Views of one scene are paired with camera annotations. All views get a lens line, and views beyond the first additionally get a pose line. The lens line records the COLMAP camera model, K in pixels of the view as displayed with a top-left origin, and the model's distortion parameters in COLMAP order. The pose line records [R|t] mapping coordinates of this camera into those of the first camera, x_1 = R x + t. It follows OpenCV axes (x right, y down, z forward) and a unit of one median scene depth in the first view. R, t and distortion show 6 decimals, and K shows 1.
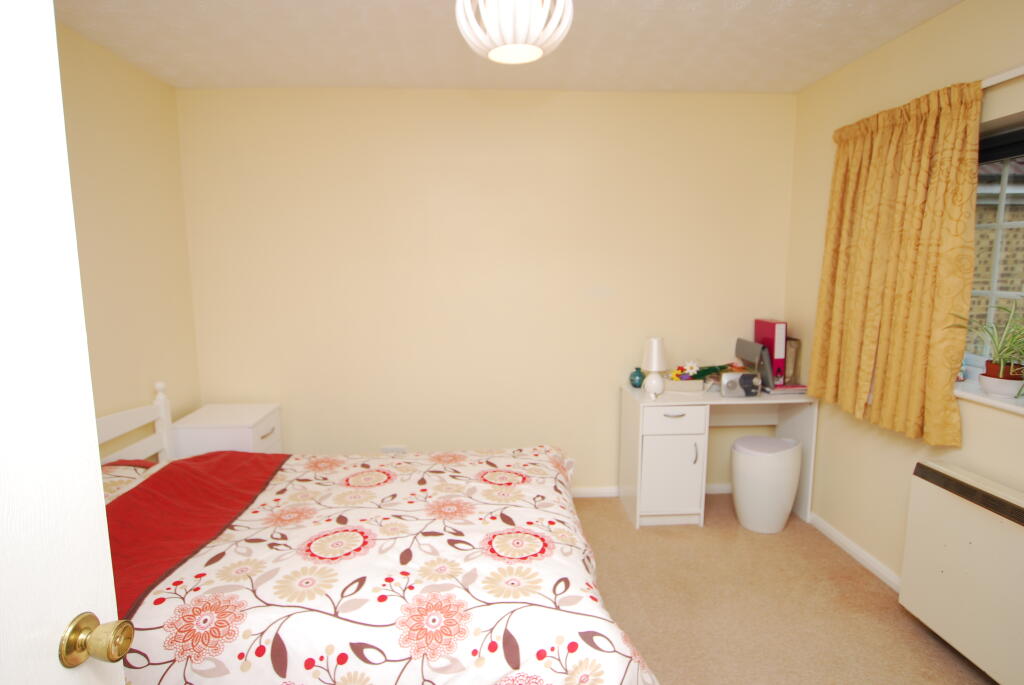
lens RADIAL K [[558.5, 0, 509.9], [0, 558.5, 340.2], [0, 0, 1]] dist [-0.004145, 0.000751]
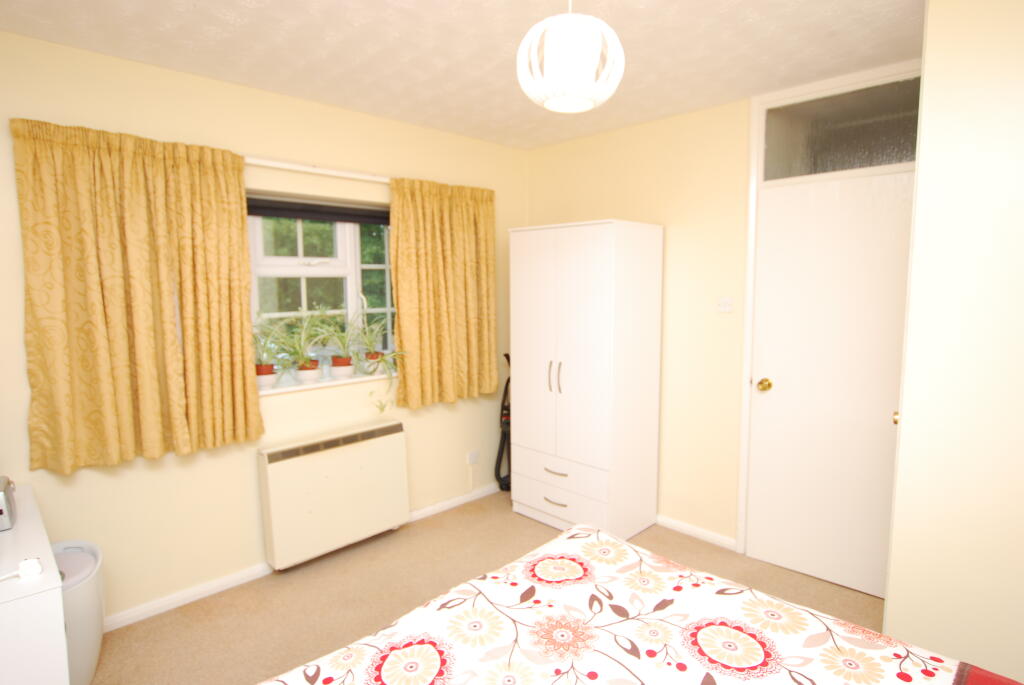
lens RADIAL K [[558.5, 0, 509.9], [0, 558.5, 340.2], [0, 0, 1]] dist [-0.004145, 0.000751]
pose [[-0.671755, -0.069817, 0.737476, -0.574478], [0.109914, 0.975135, 0.192435, -0.221882], [-0.732574, 0.210328, -0.647378, 1.448949]]
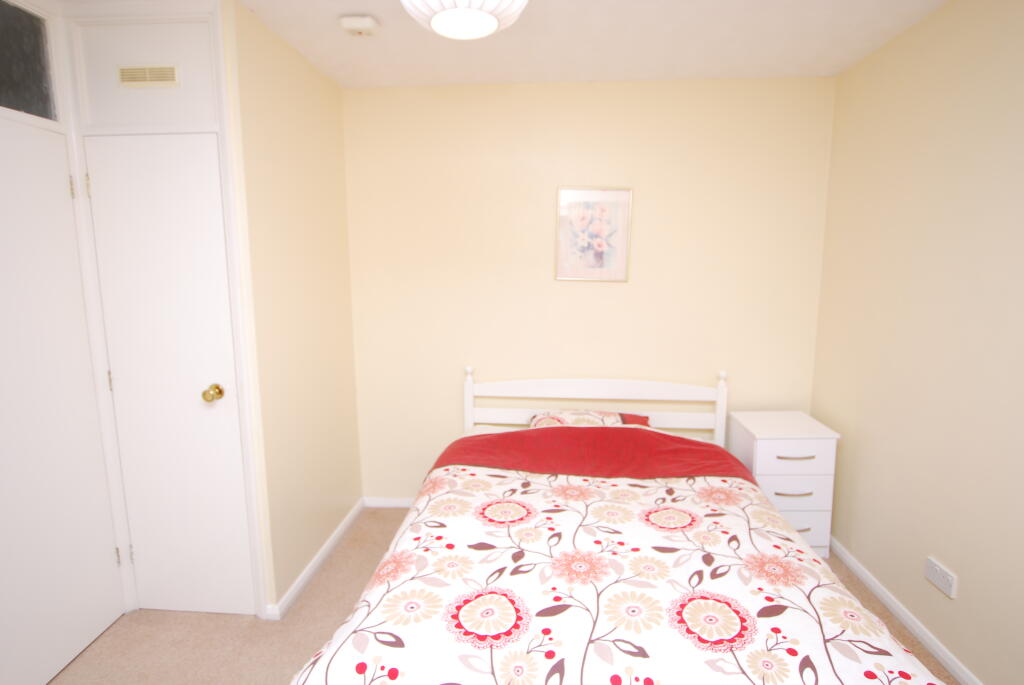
lens RADIAL K [[558.5, 0, 509.9], [0, 558.5, 340.2], [0, 0, 1]] dist [-0.004145, 0.000751]
pose [[-0.112322, 0.157528, -0.981106, 0.683629], [-0.123225, 0.977524, 0.171061, -0.165509], [0.986002, 0.140110, -0.090386, 0.928428]]
